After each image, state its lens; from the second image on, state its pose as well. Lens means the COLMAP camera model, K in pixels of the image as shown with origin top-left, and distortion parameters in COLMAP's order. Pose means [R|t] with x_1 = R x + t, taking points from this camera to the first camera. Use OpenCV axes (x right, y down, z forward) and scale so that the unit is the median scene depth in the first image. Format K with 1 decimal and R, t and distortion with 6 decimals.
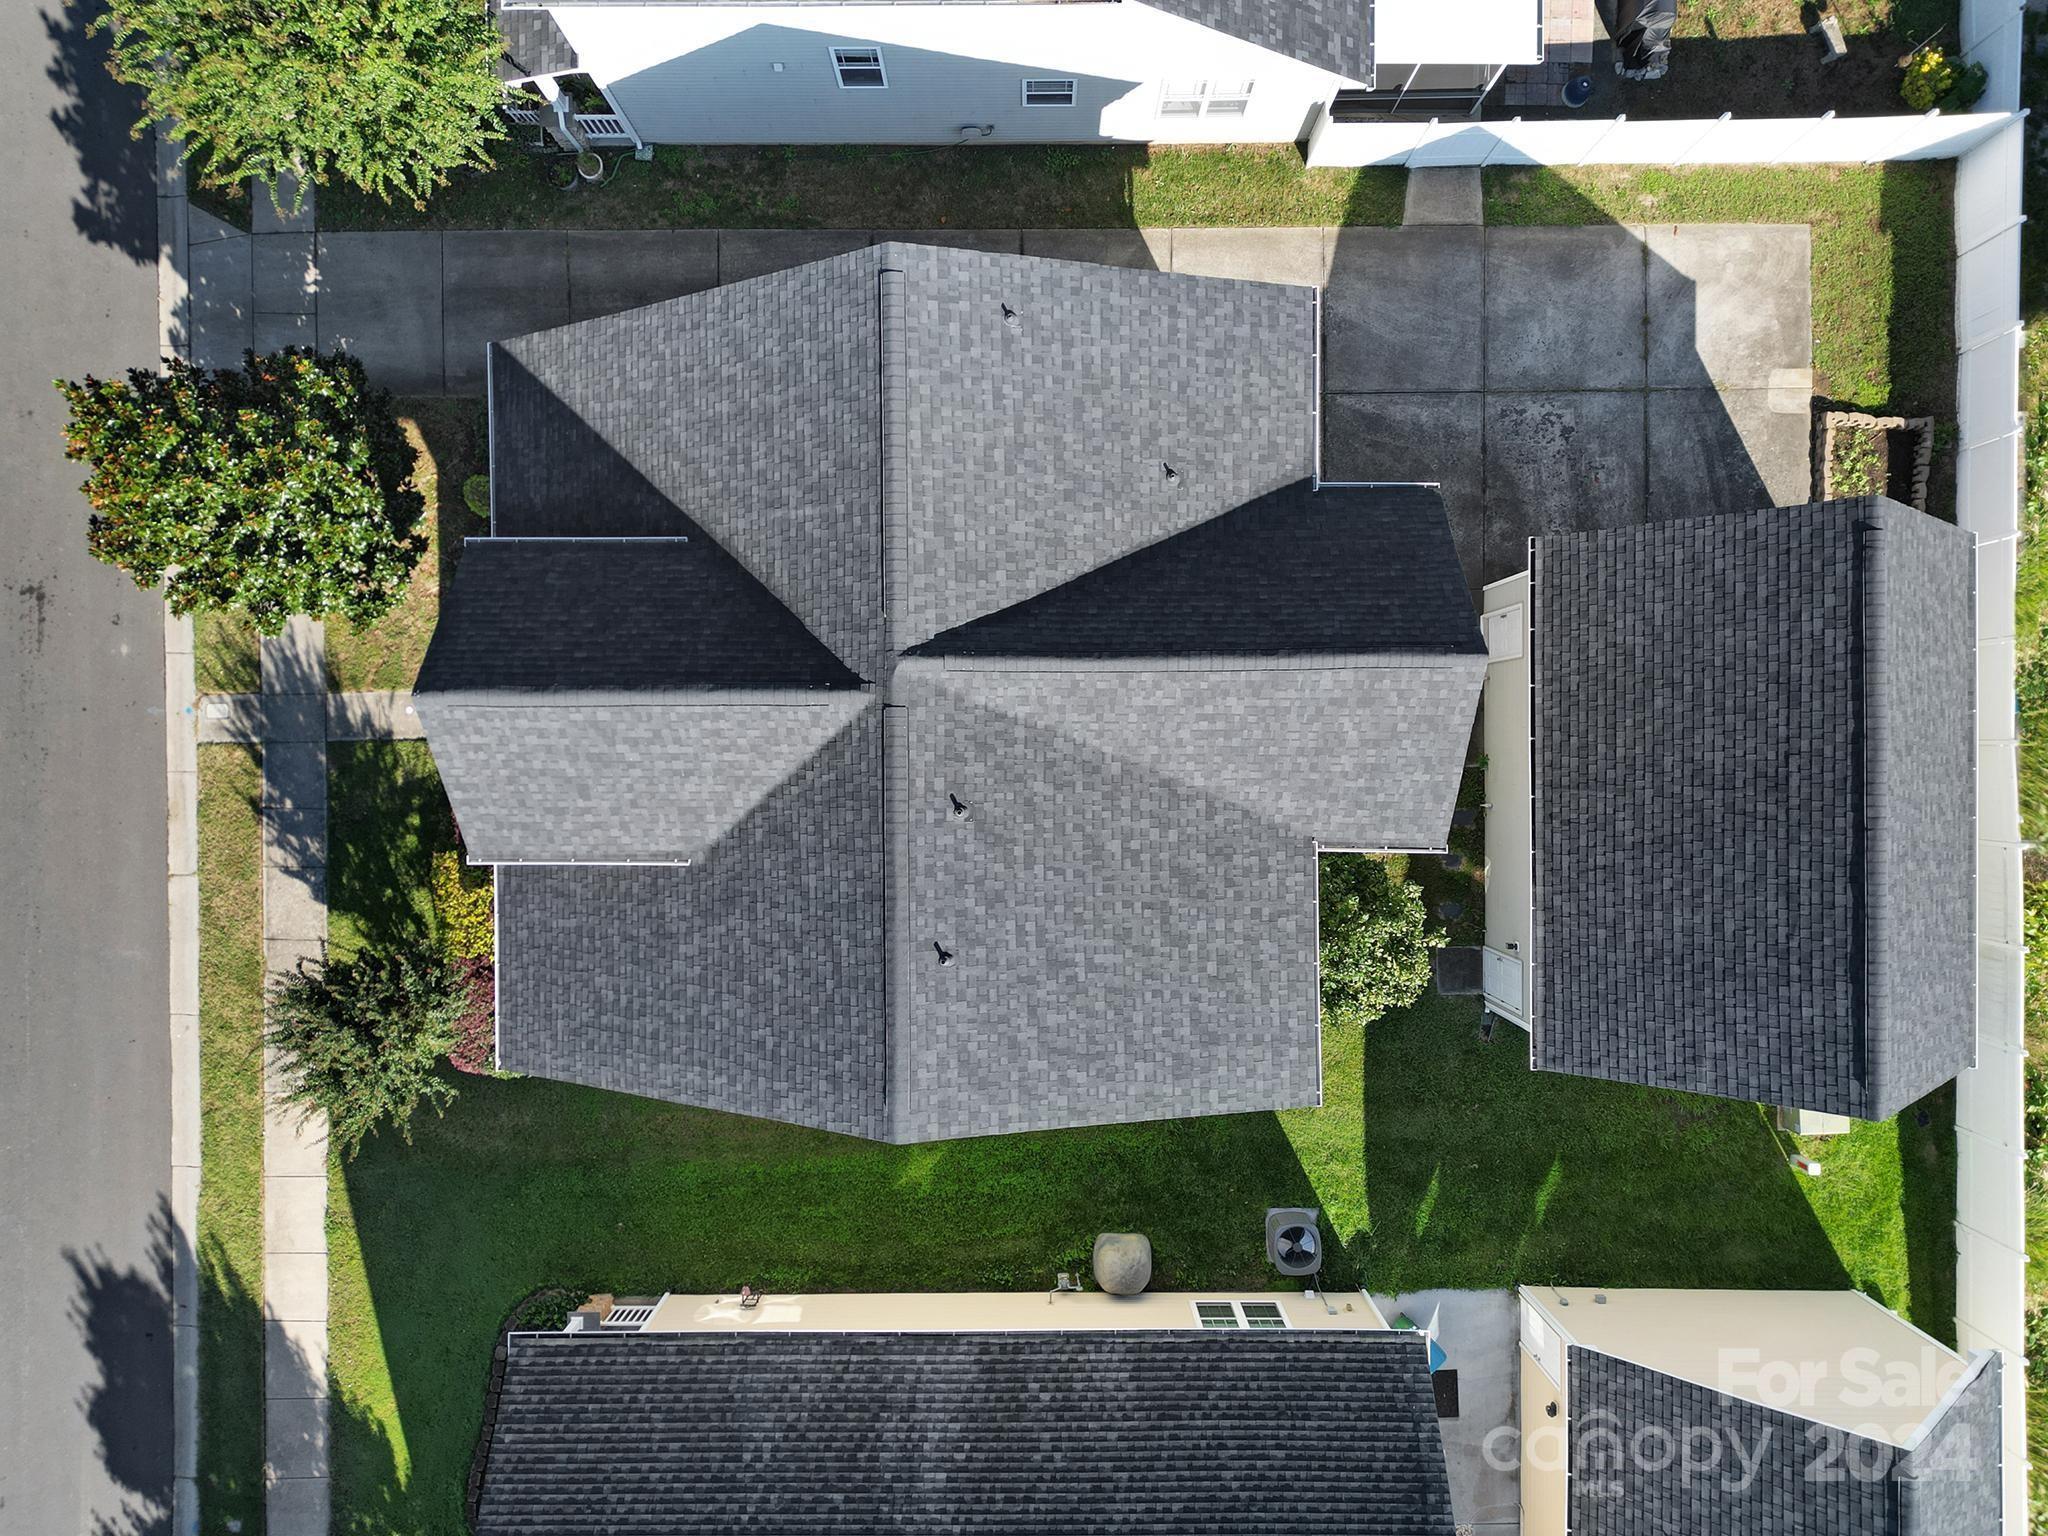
lens RADIAL K [[1443.7, 0, 1027.2], [0, 1443.7, 766.5], [0, 0, 1]] dist [0.034348, -0.026095]
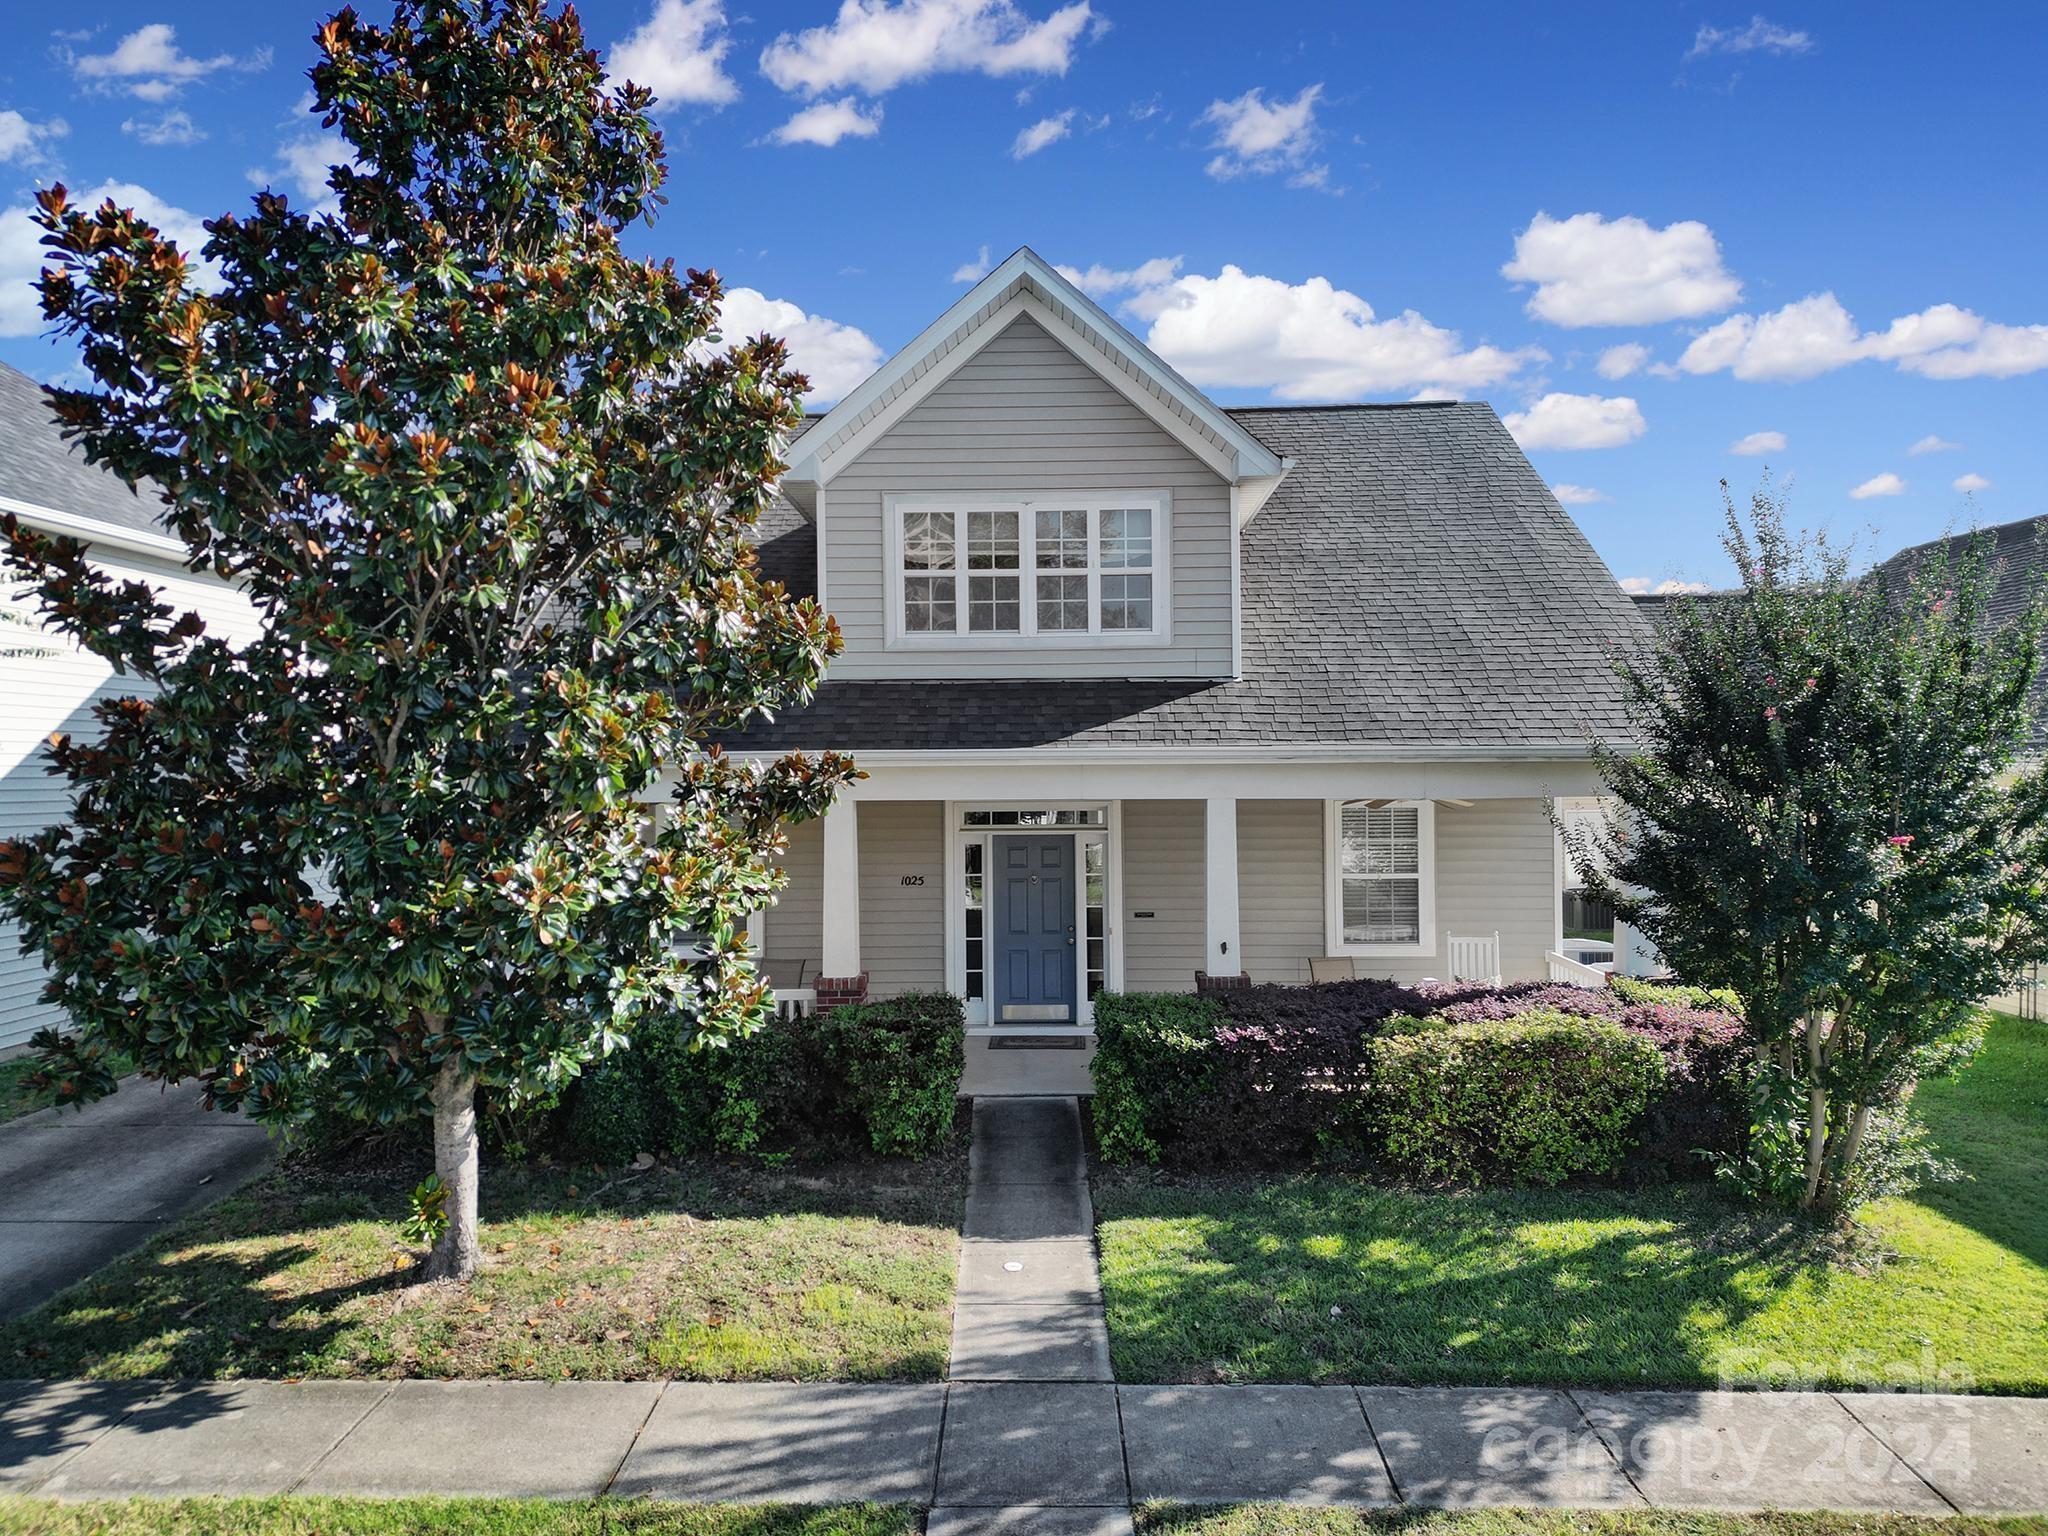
lens RADIAL K [[1443.7, 0, 1017.8], [0, 1443.7, 759.1], [0, 0, 1]] dist [0.034348, -0.026095]
pose [[0.022064, -0.004807, 0.999745, -0.770224], [0.999645, -0.014843, -0.022133, -0.027413], [0.014946, 0.999878, 0.004478, 0.880721]]
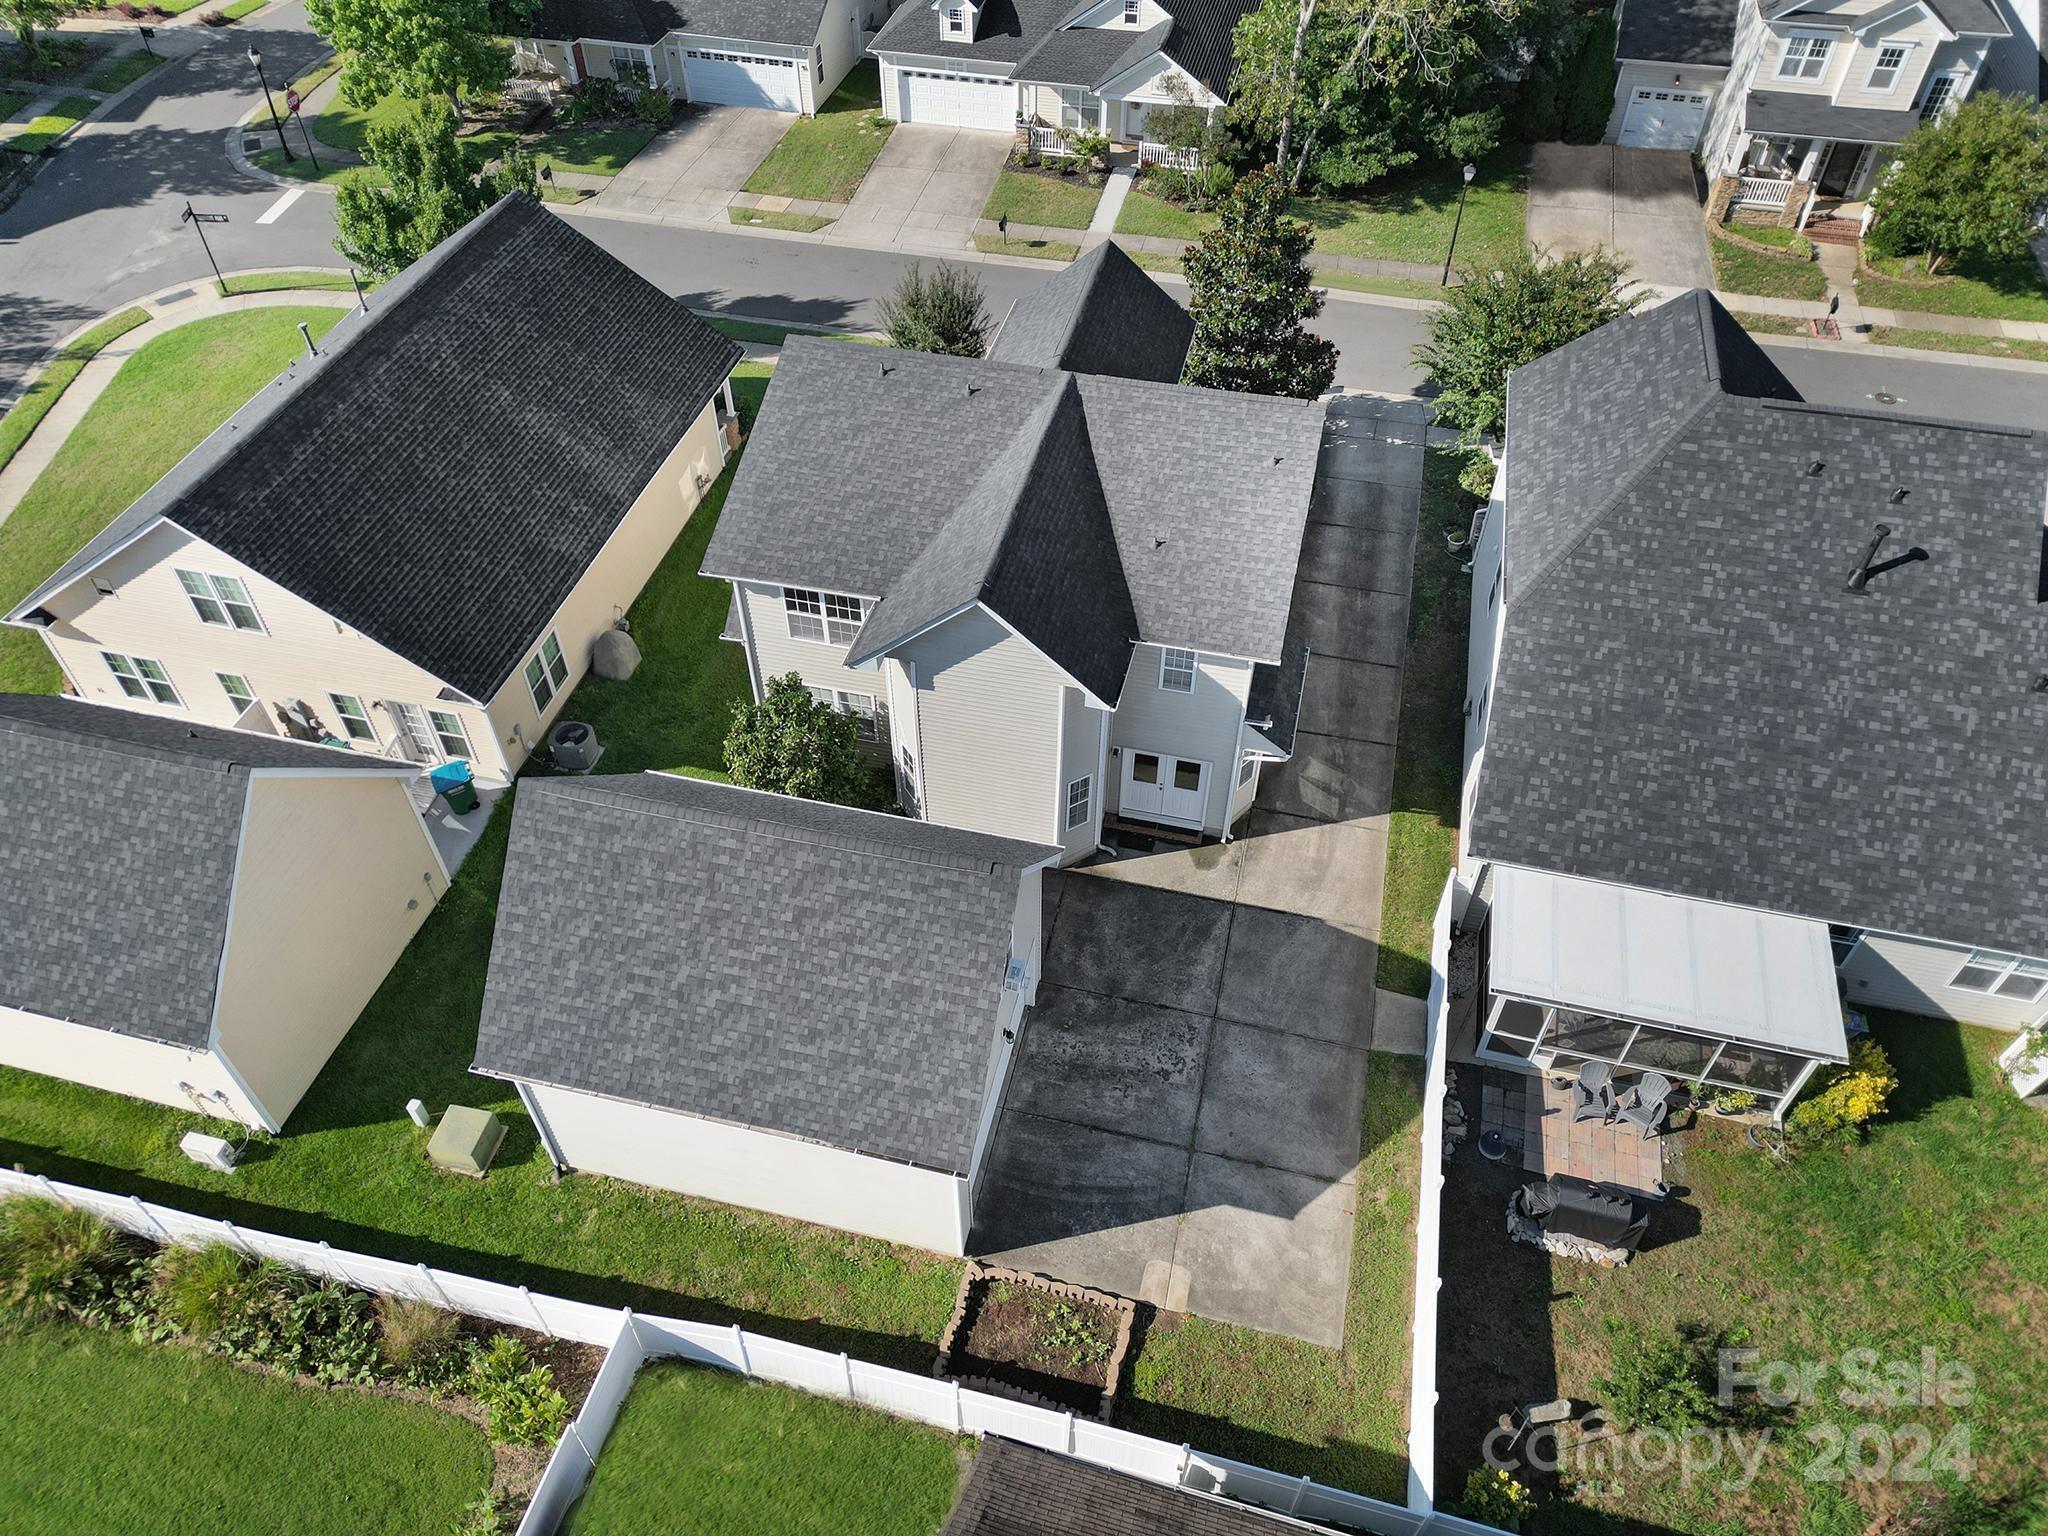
lens RADIAL K [[1443.7, 0, 1021.2], [0, 1443.7, 777.8], [0, 0, 1]] dist [0.034348, -0.026095]
pose [[-0.242601, 0.704684, -0.666758, 0.941498], [-0.970111, -0.180044, 0.162692, -0.260757], [-0.005400, 0.686298, 0.727300, 0.091079]]
